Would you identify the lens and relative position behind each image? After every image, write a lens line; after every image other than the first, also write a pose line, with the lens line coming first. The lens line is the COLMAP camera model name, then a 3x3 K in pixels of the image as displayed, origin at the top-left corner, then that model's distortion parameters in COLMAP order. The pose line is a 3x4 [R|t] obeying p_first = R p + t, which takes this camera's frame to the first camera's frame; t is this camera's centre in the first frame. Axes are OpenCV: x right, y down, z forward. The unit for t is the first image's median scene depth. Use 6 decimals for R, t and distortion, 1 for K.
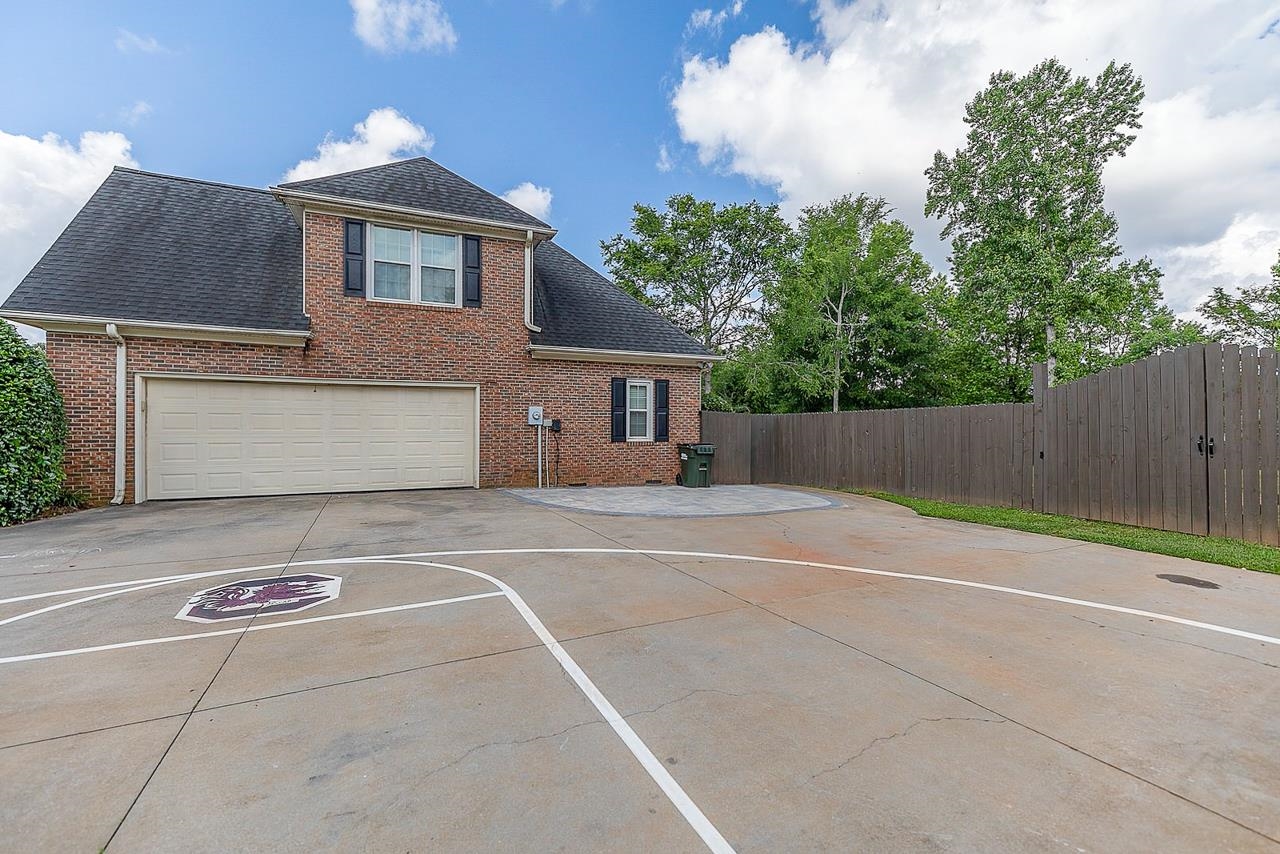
lens RADIAL K [[544.1, 0, 643.0], [0, 544.1, 423.8], [0, 0, 1]] dist [0.007114, -0.000278]
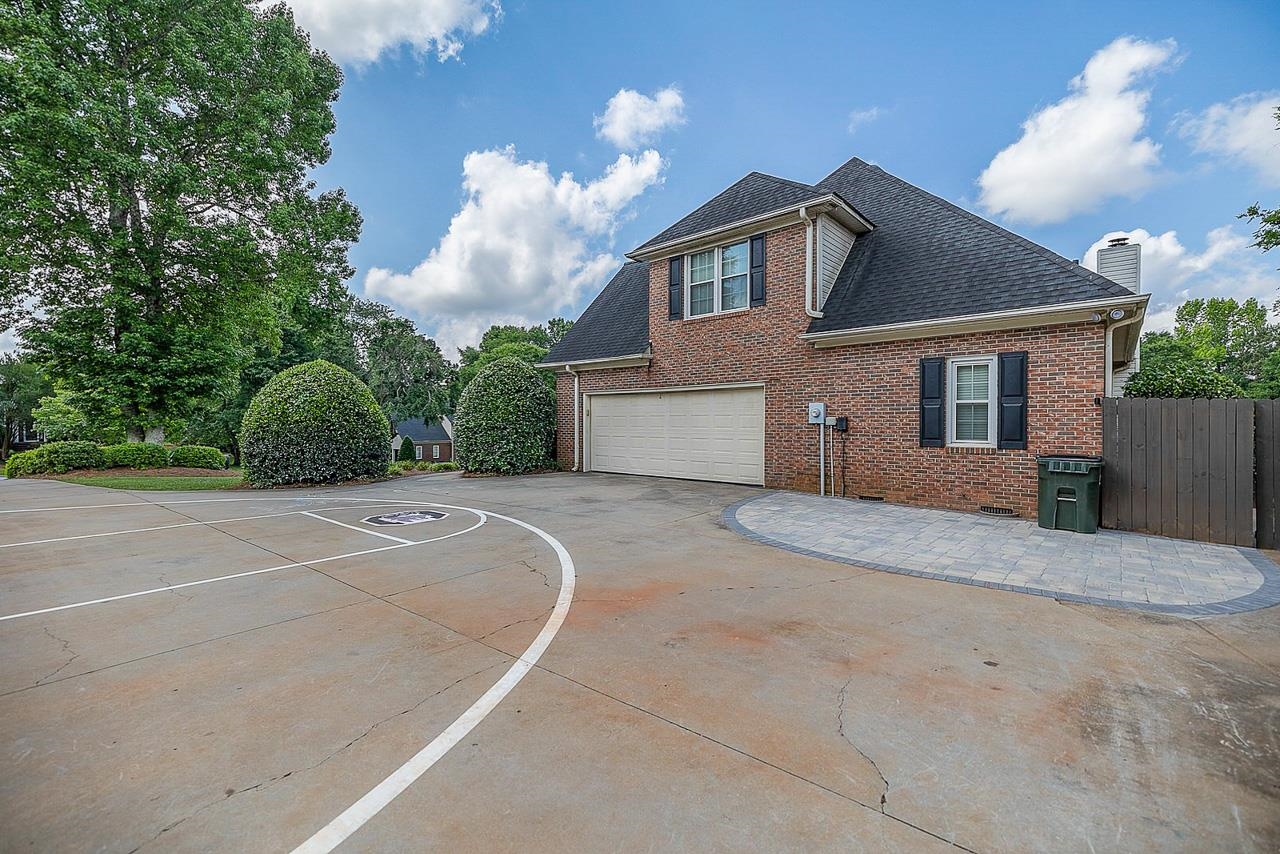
lens RADIAL K [[544.1, 0, 639.3], [0, 544.1, 424.8], [0, 0, 1]] dist [0.007114, -0.000278]
pose [[0.401754, 0.001424, -0.915746, 0.513852], [0.005158, 0.999979, 0.003818, -0.000648], [0.915733, -0.006257, 0.401739, 0.391353]]
